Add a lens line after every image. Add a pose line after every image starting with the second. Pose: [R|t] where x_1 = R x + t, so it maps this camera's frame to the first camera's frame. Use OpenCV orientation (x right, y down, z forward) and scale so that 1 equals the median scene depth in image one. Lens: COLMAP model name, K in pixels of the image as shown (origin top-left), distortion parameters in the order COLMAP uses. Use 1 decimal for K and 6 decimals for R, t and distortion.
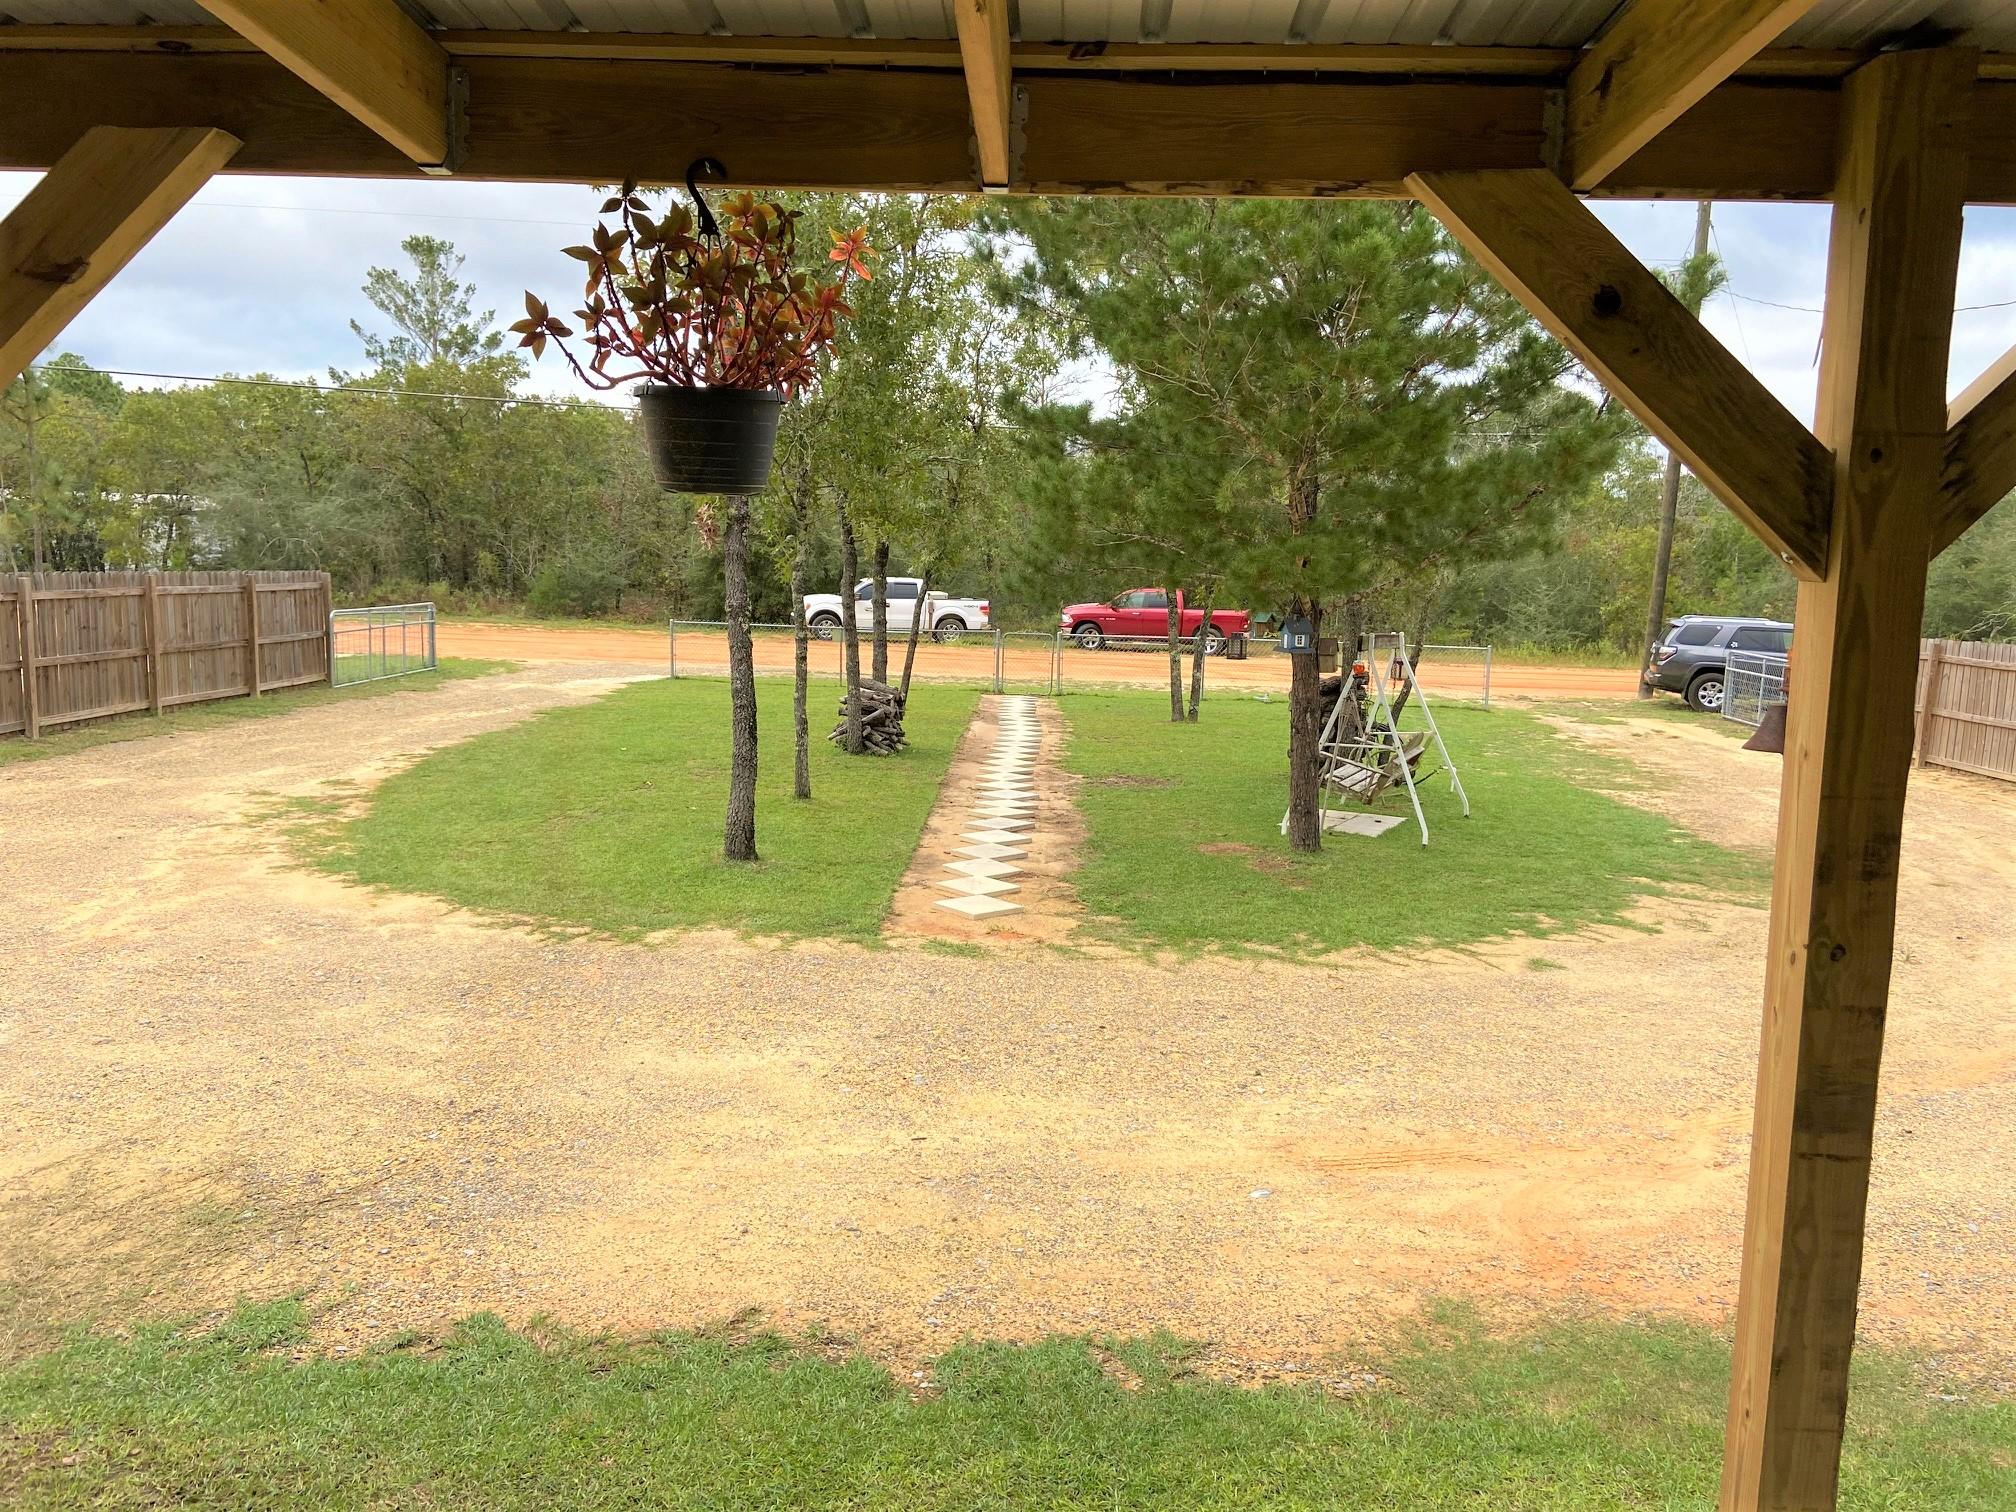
lens RADIAL K [[1536.7, 0, 993.2], [0, 1536.7, 751.1], [0, 0, 1]] dist [0.127986, -0.174606]
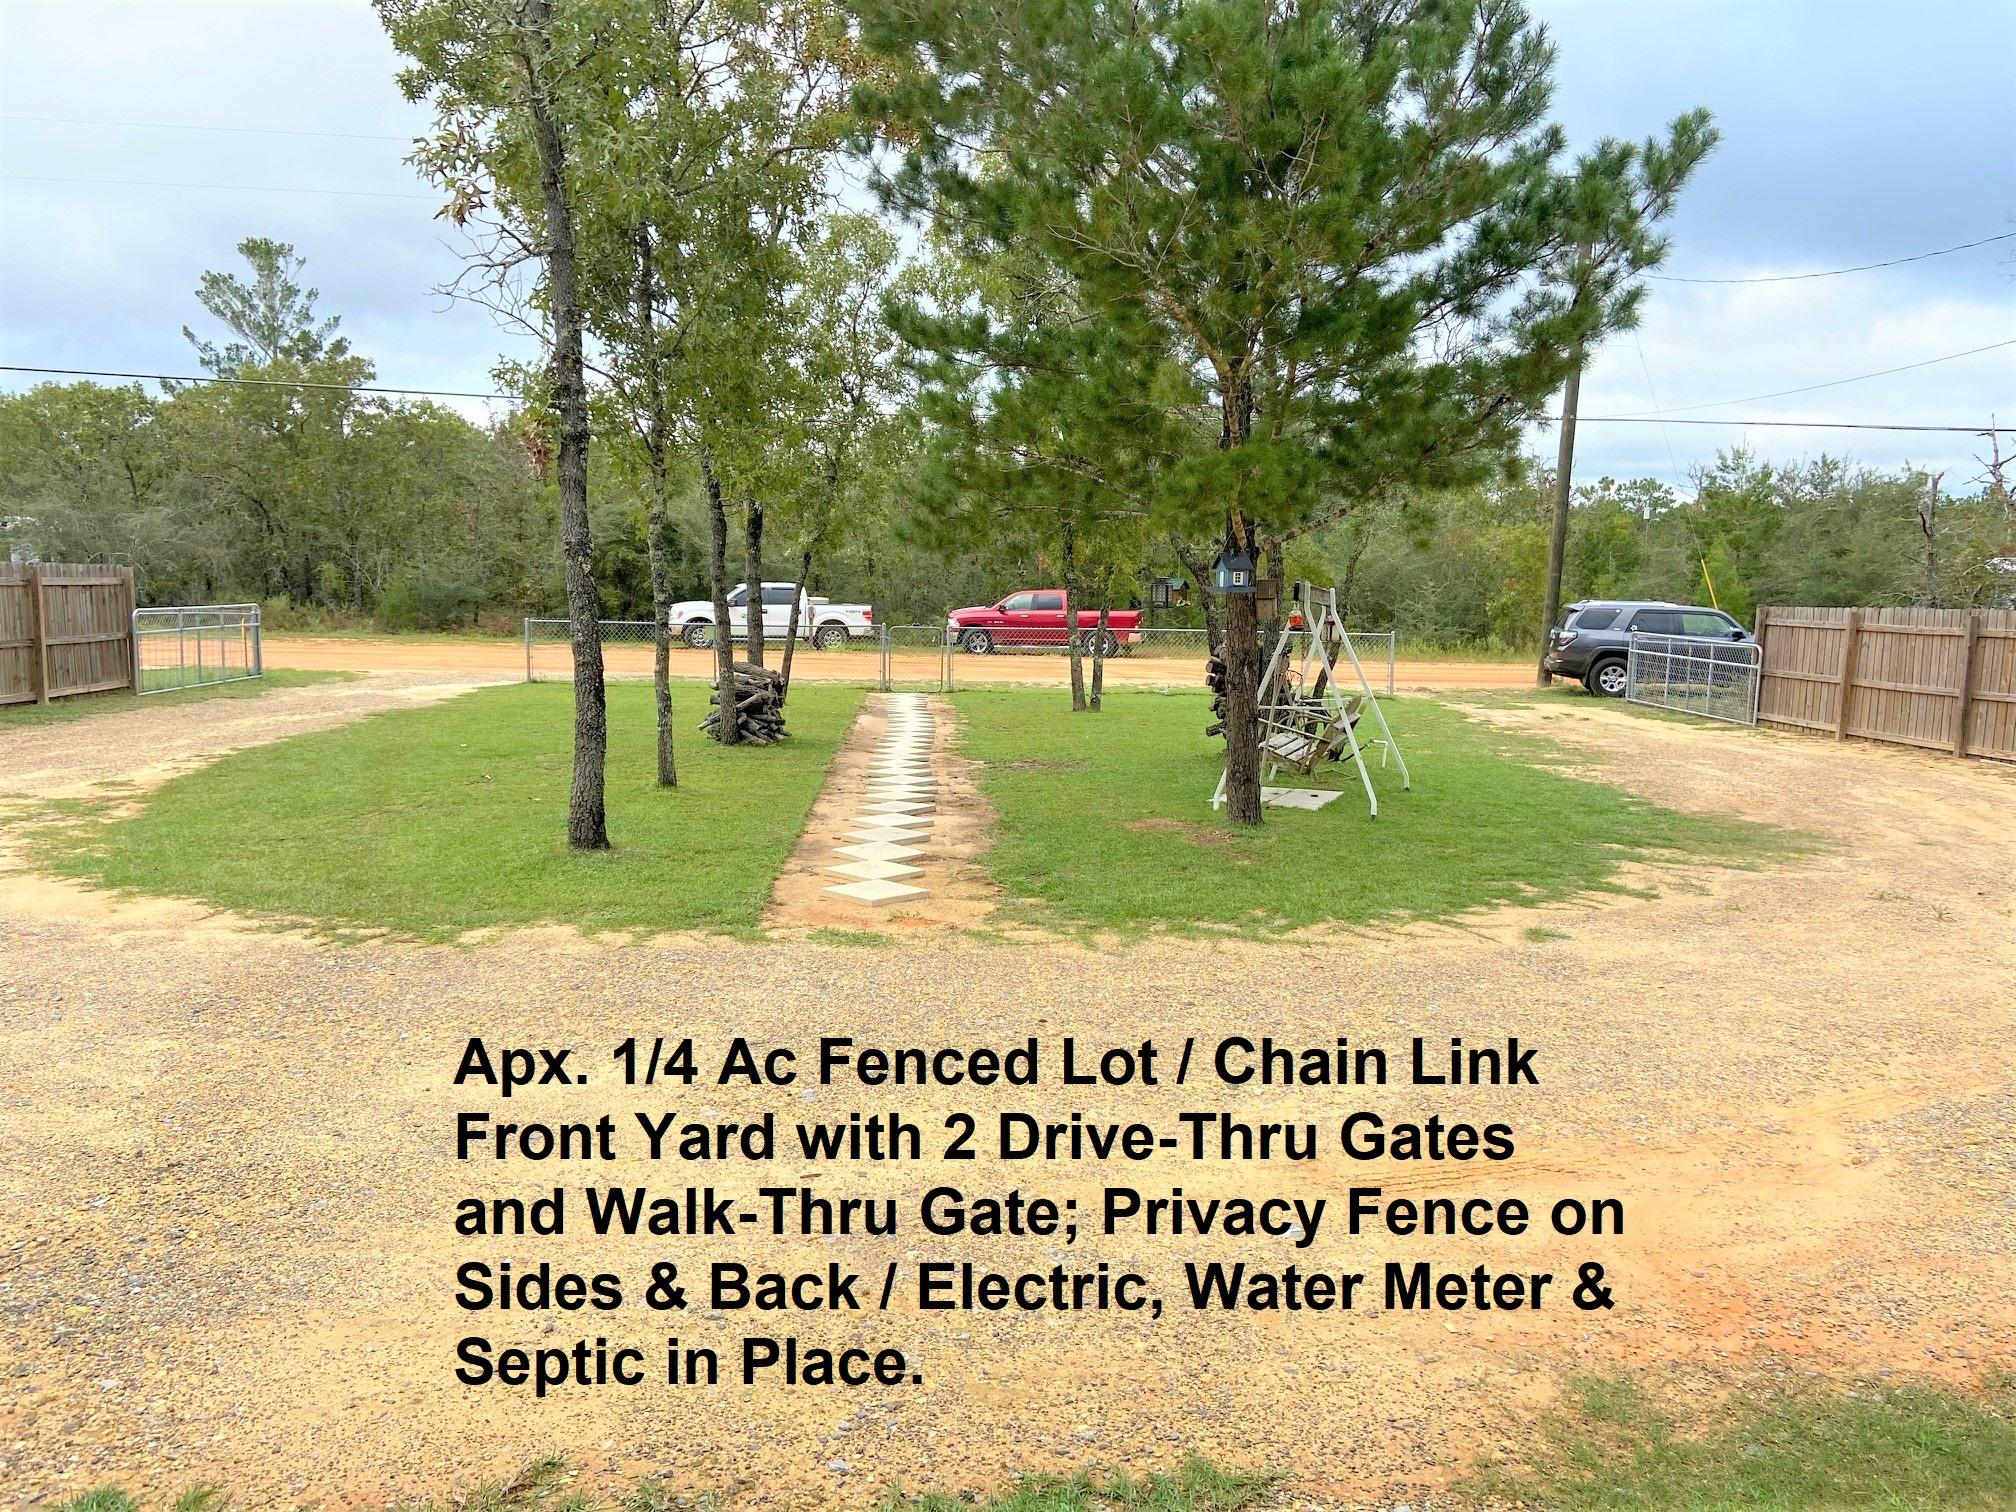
lens RADIAL K [[1536.7, 0, 993.2], [0, 1536.7, 751.1], [0, 0, 1]] dist [0.127986, -0.174606]
pose [[0.996877, -0.023514, 0.075394, -0.007236], [0.024677, 0.999590, -0.014534, 0.035930], [-0.075021, 0.016349, 0.997048, 0.148621]]
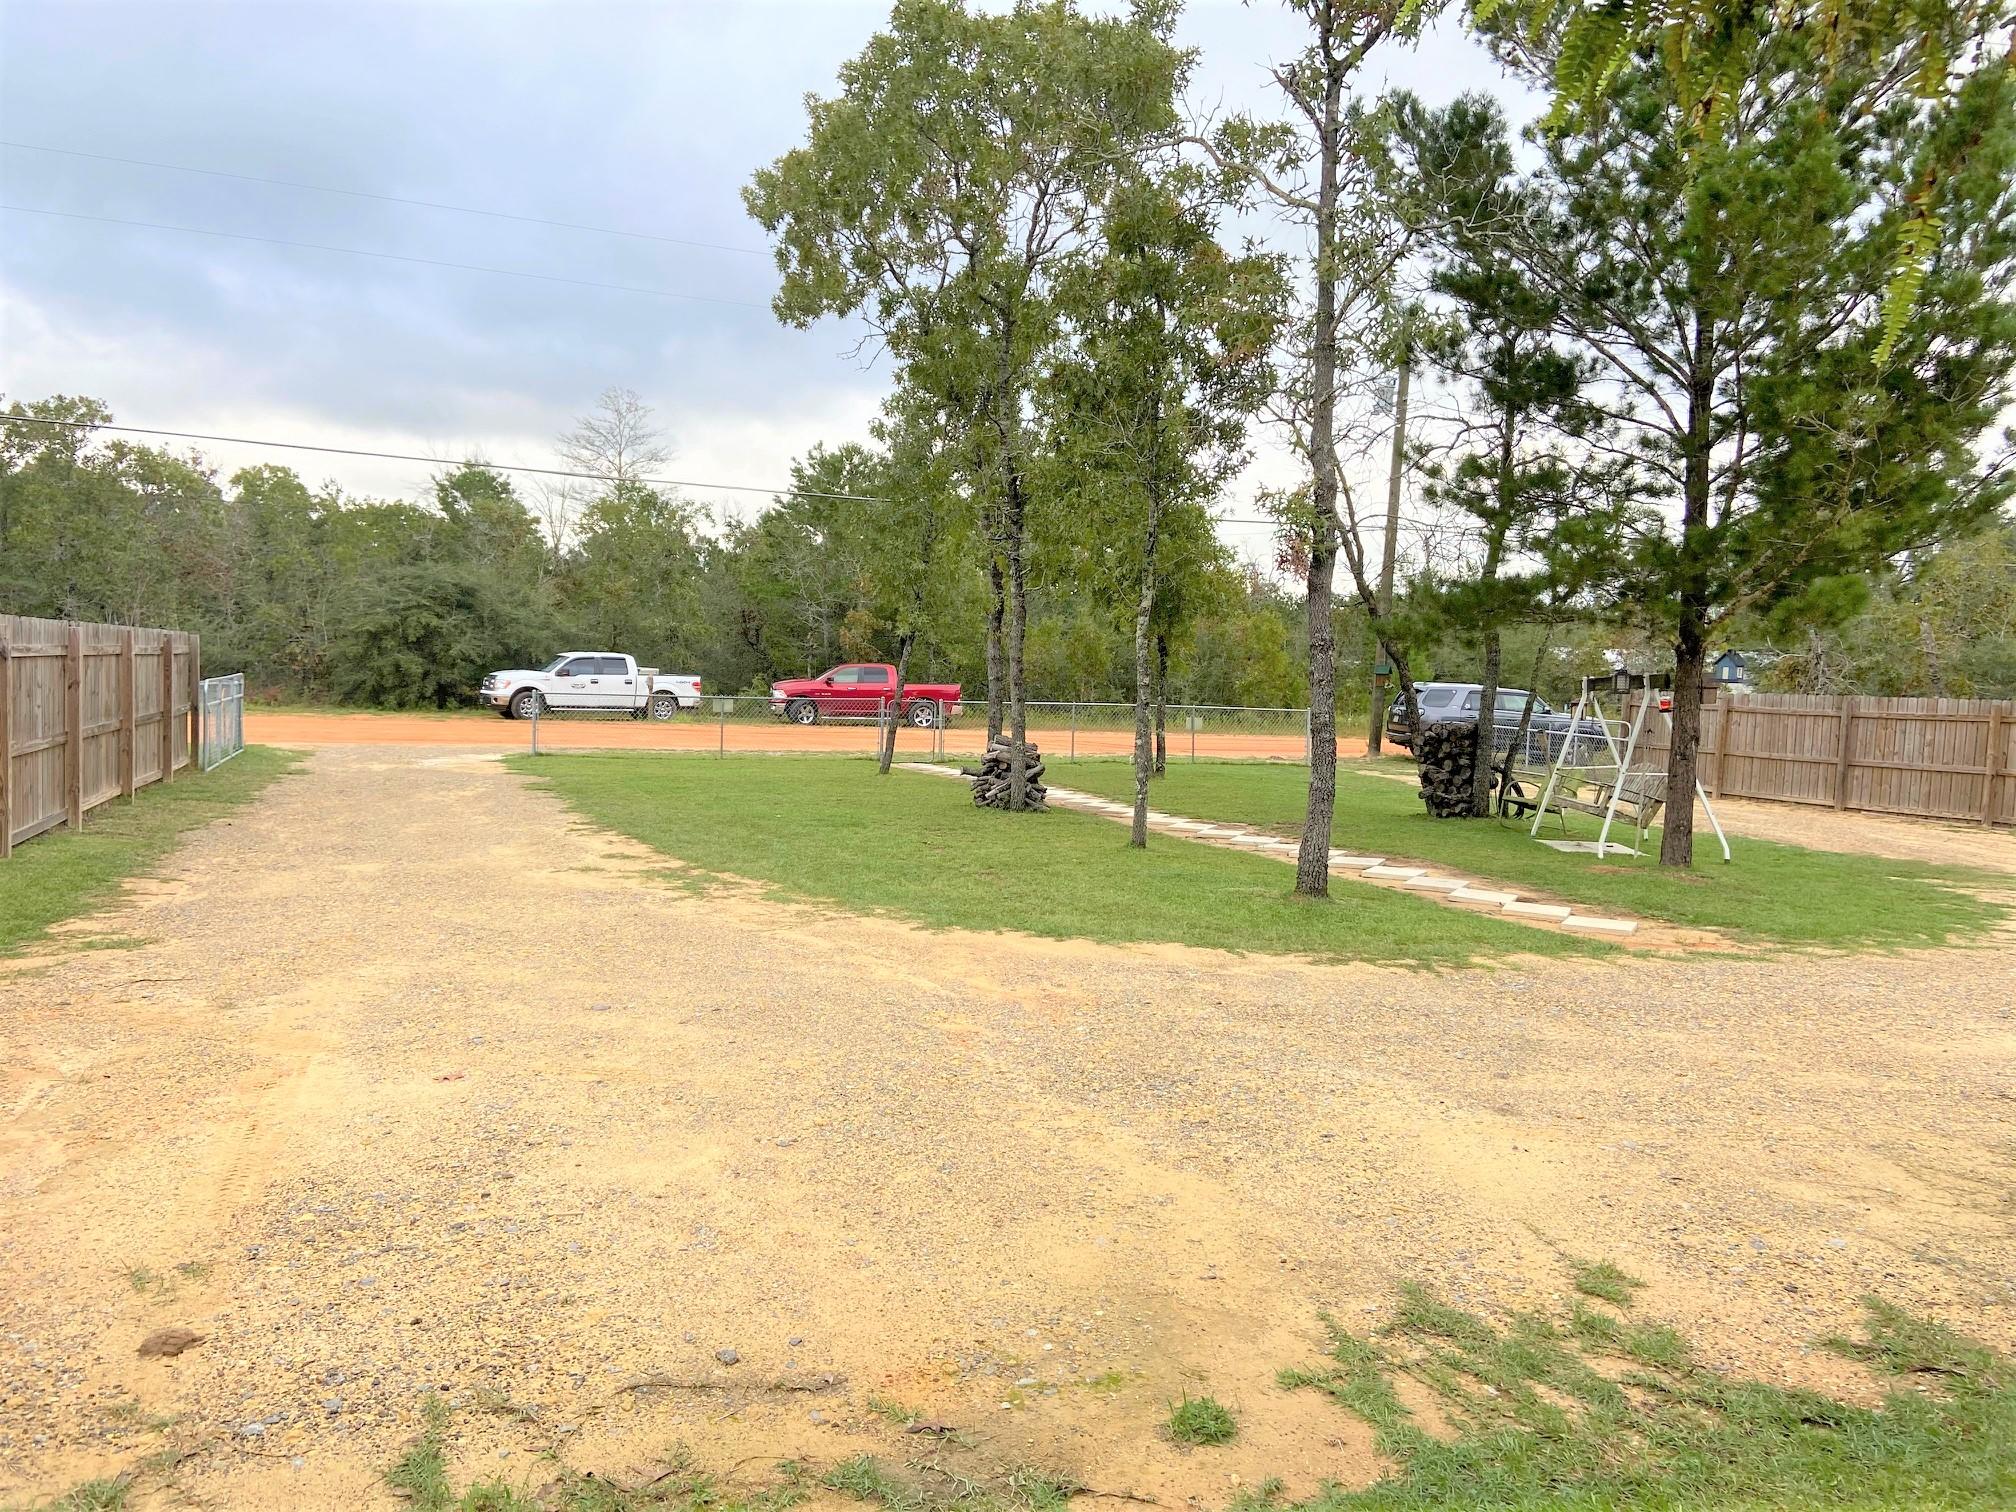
lens RADIAL K [[1536.7, 0, 993.2], [0, 1536.7, 751.1], [0, 0, 1]] dist [0.127986, -0.174606]
pose [[0.932172, -0.023212, 0.361271, -0.715767], [0.043857, 0.997833, -0.049051, 0.017384], [-0.359349, 0.061569, 0.931170, 0.154068]]
